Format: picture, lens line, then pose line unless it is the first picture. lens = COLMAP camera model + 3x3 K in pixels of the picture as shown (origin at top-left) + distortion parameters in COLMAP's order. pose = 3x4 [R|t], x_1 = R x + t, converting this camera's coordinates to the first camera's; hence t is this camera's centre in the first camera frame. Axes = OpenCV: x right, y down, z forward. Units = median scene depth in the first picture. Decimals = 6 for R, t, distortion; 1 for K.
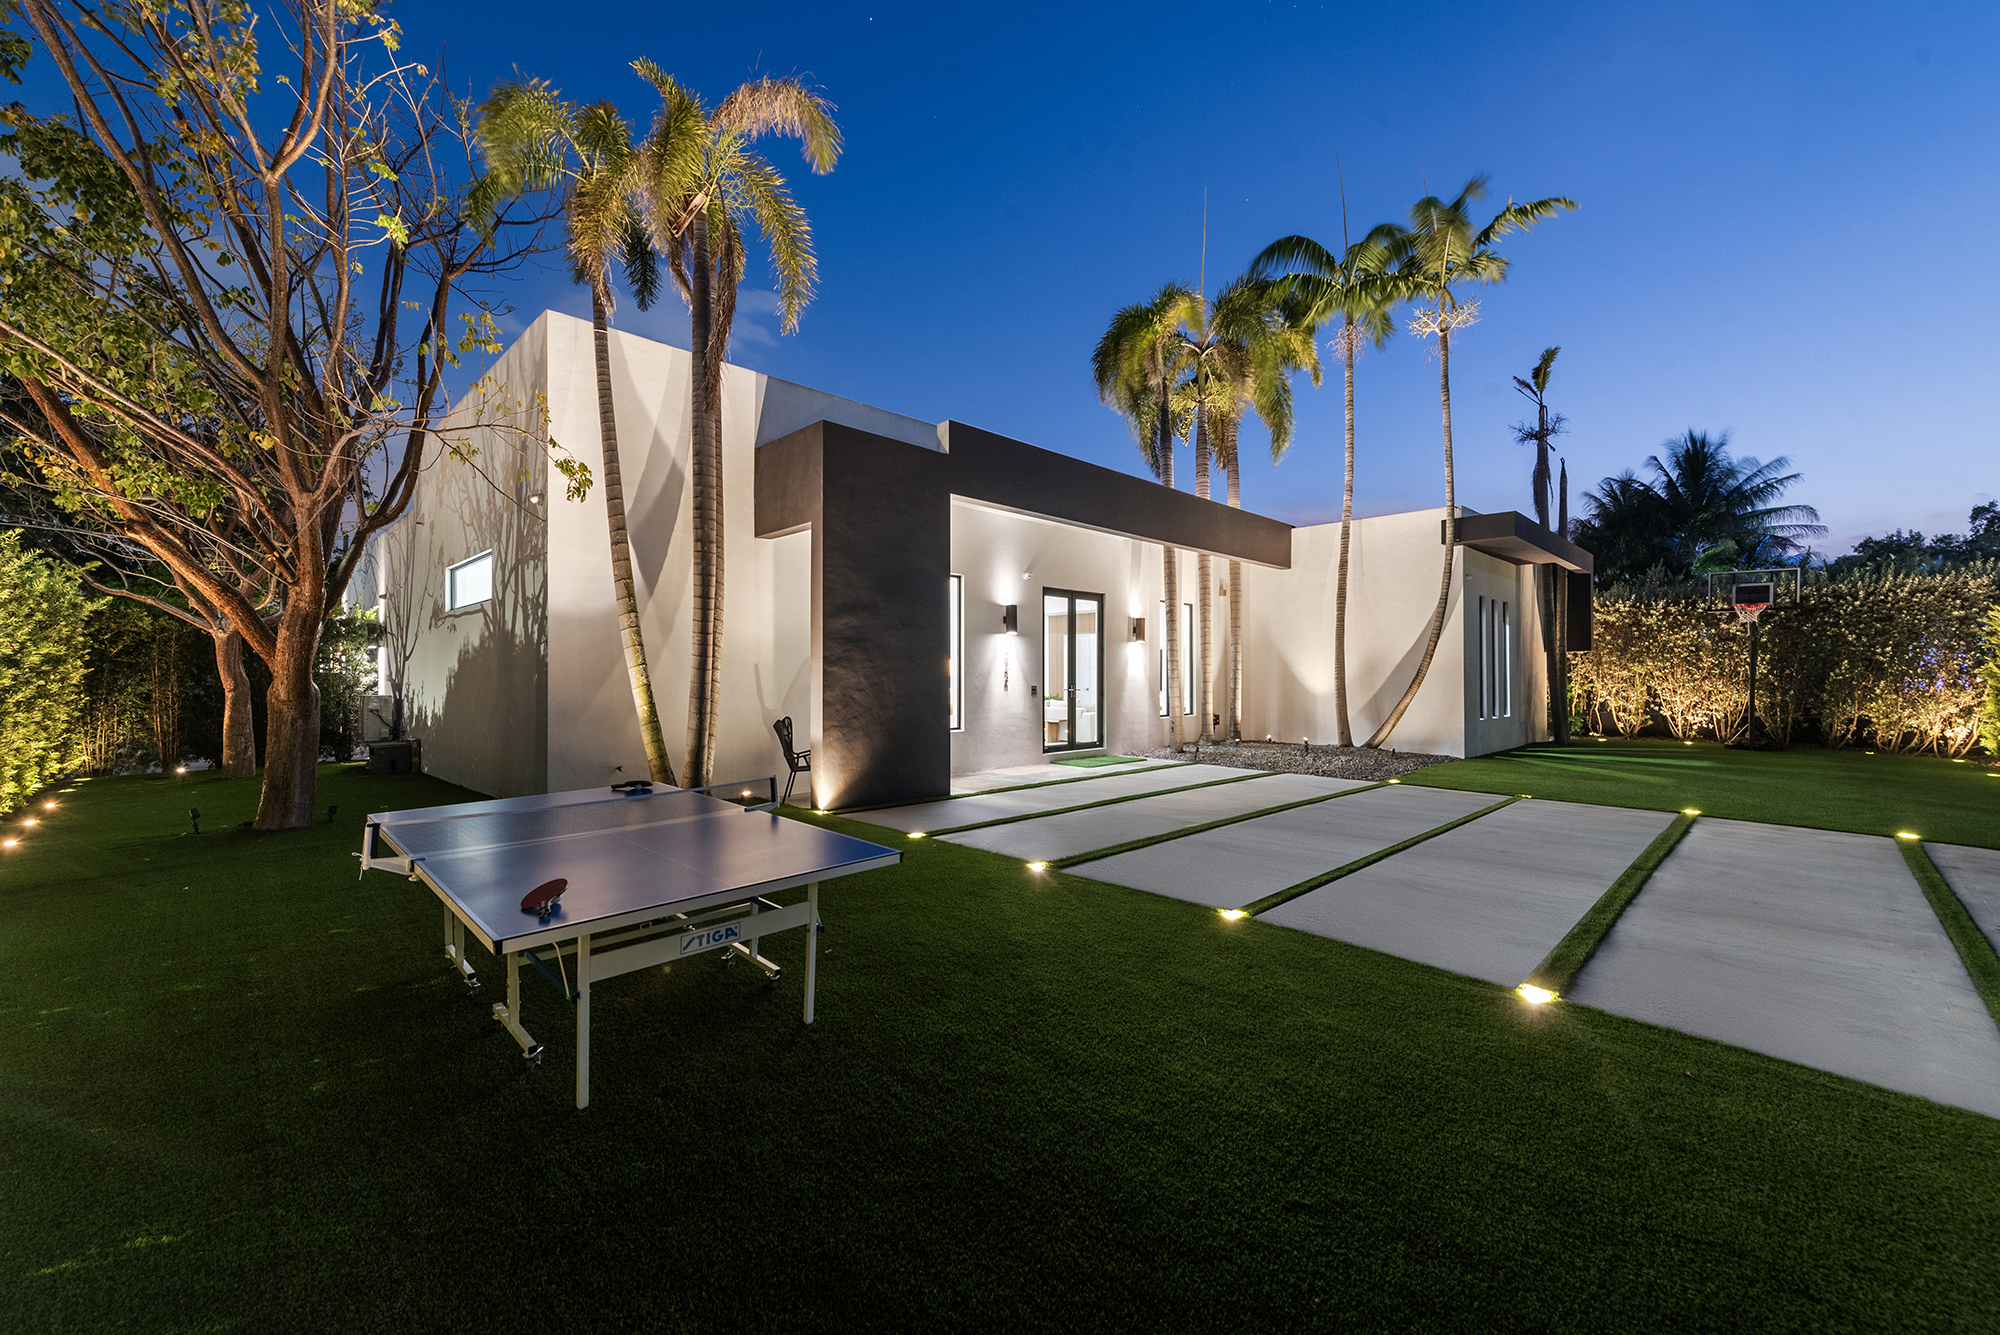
lens RADIAL K [[765.6, 0, 1007.7], [0, 765.6, 673.7], [0, 0, 1]] dist [-0.001977, -0.000595]
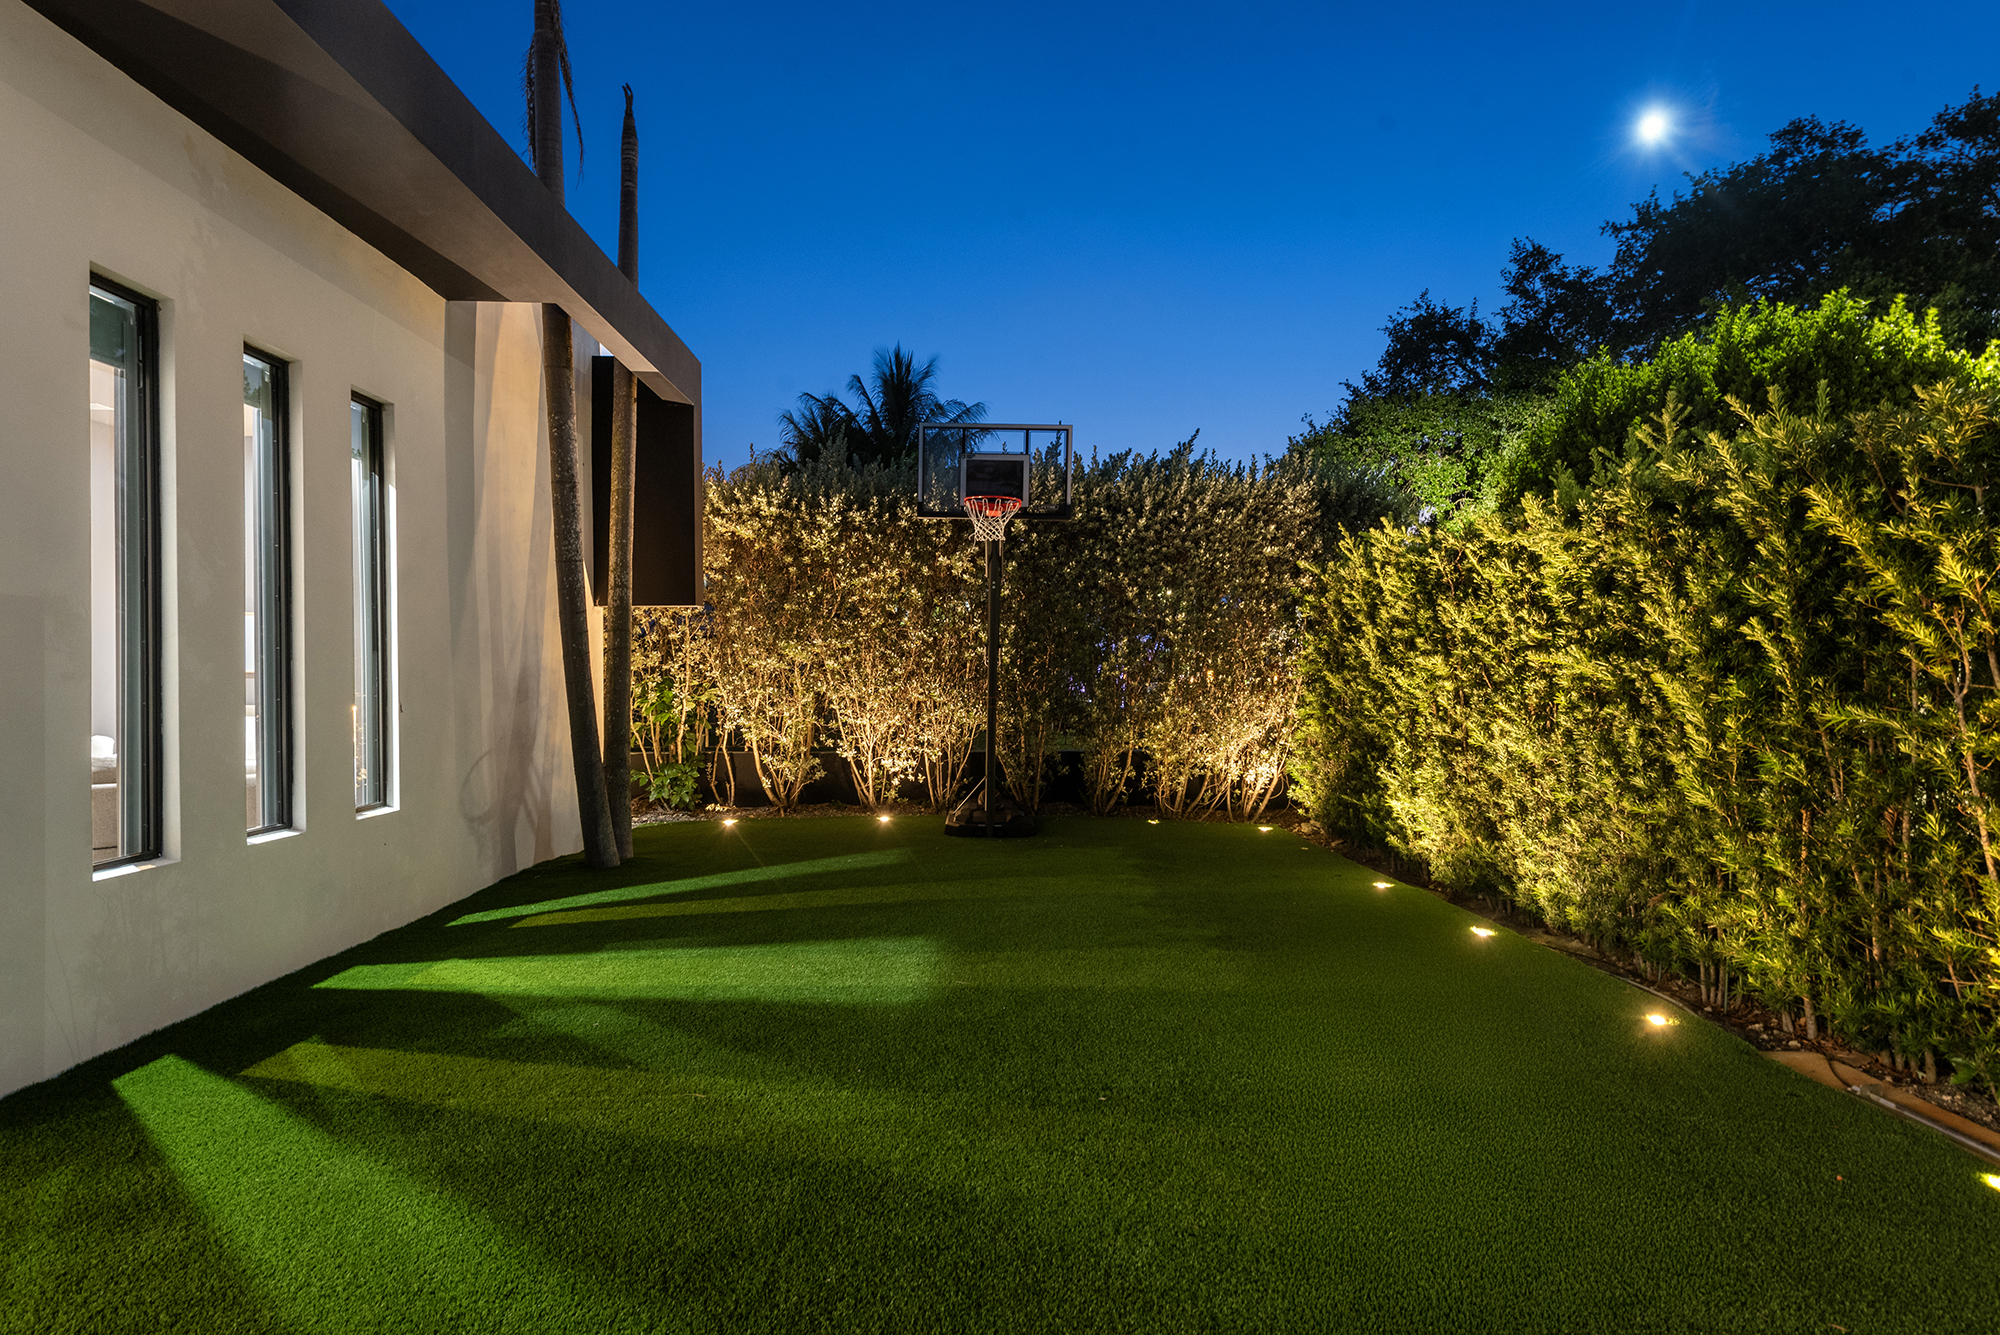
lens RADIAL K [[1072.0, 0, 998.0], [0, 1072.0, 680.6], [0, 0, 1]] dist [0.019226, -0.001368]
pose [[0.679894, -0.003675, 0.733301, 0.513890], [-0.001635, 0.999977, 0.006528, 0.005367], [-0.733309, -0.005637, 0.679873, 0.566269]]
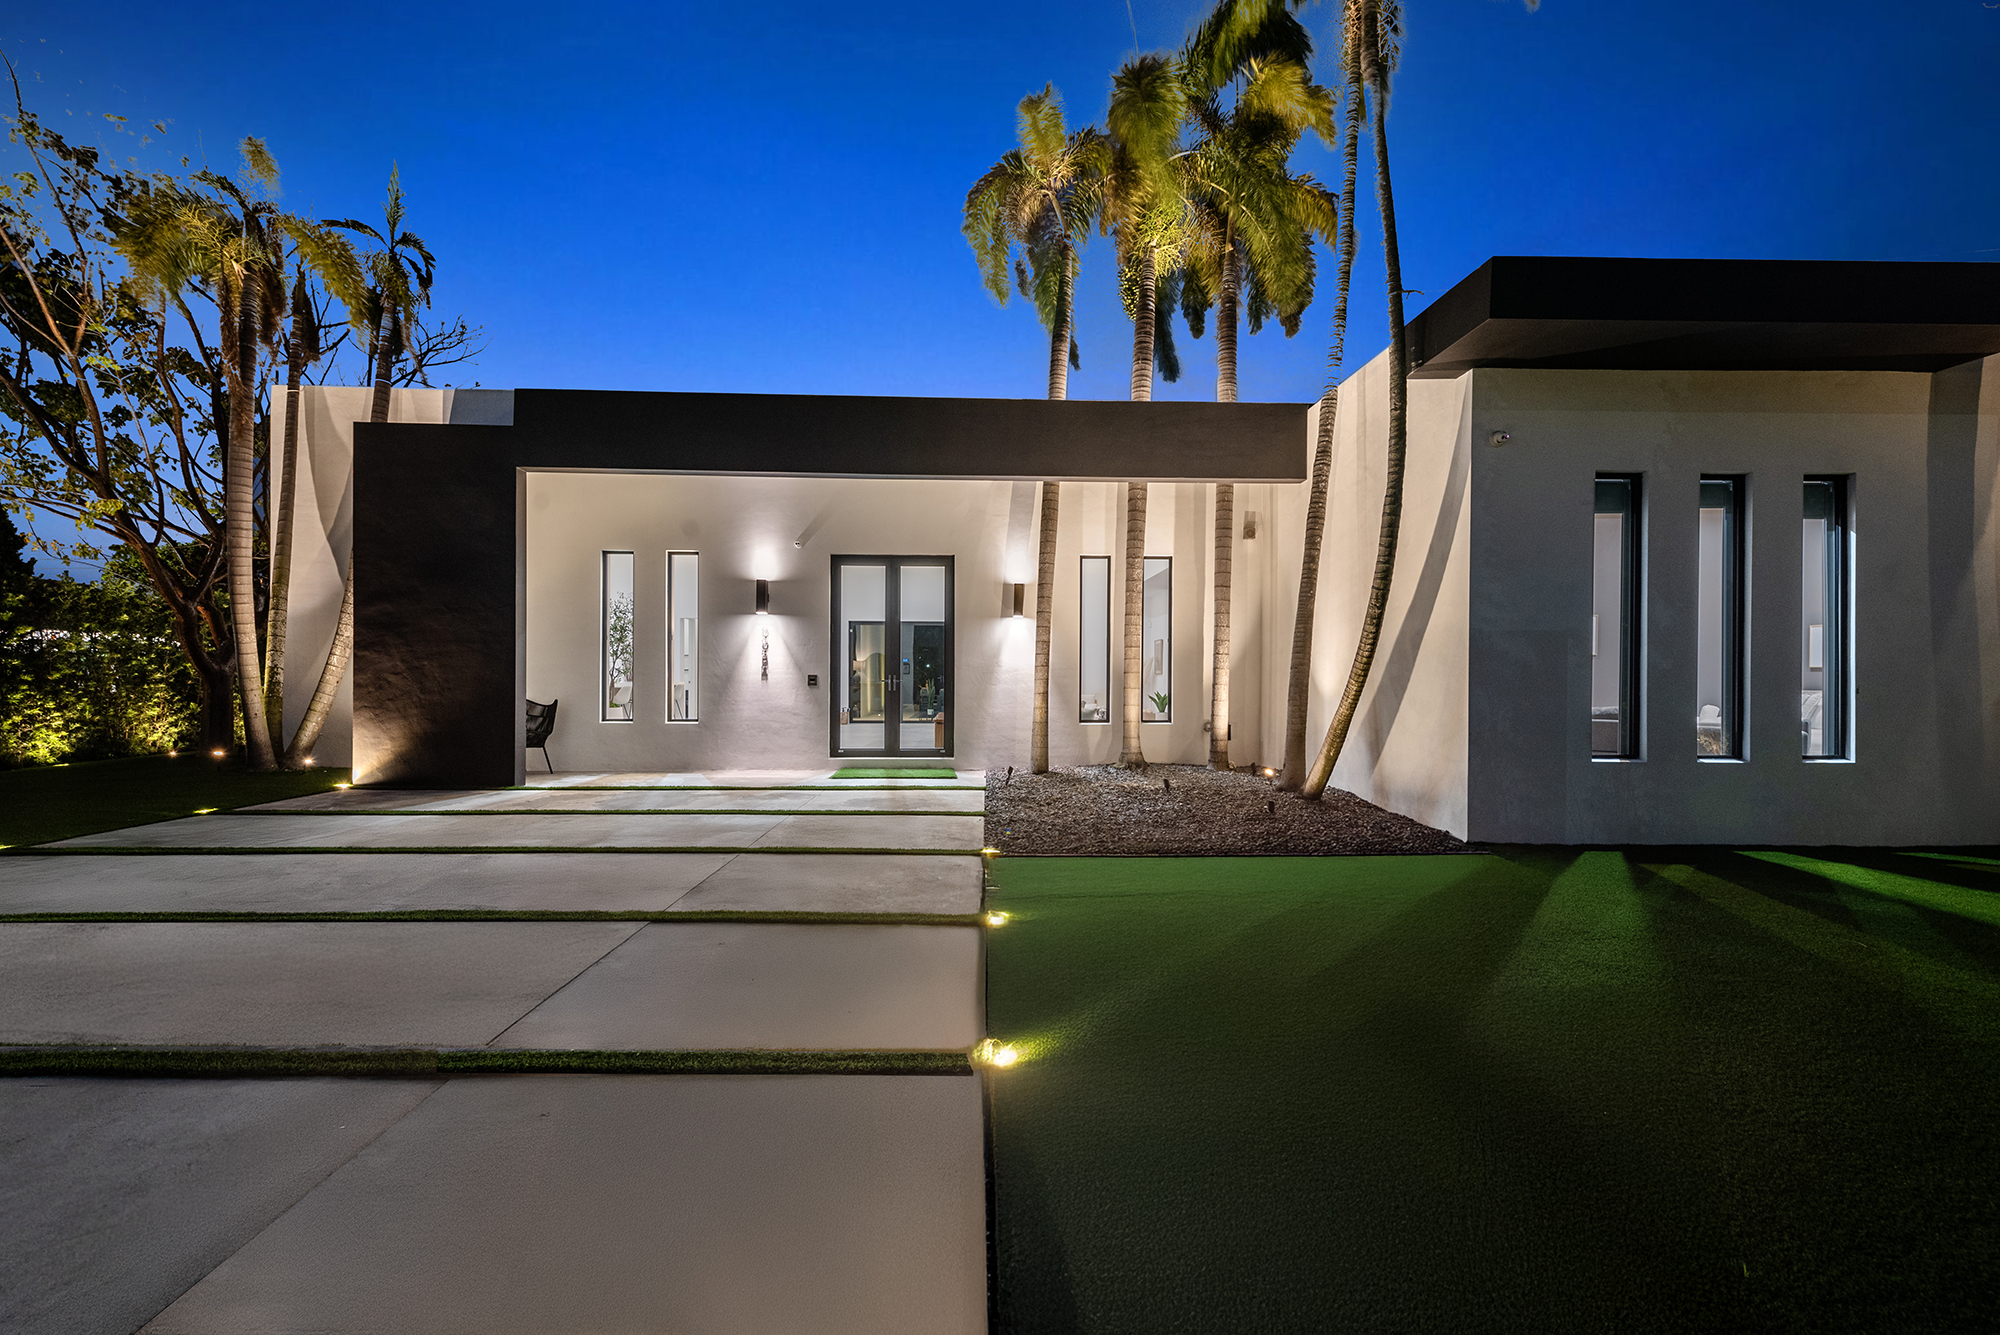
lens RADIAL K [[765.6, 0, 1004.6], [0, 765.6, 669.8], [0, 0, 1]] dist [-0.001977, -0.000595]
pose [[0.744611, -0.000532, -0.667499, 0.593269], [-0.000832, 0.999998, -0.001725, 0.009300], [0.667499, 0.001840, 0.744609, 0.411927]]
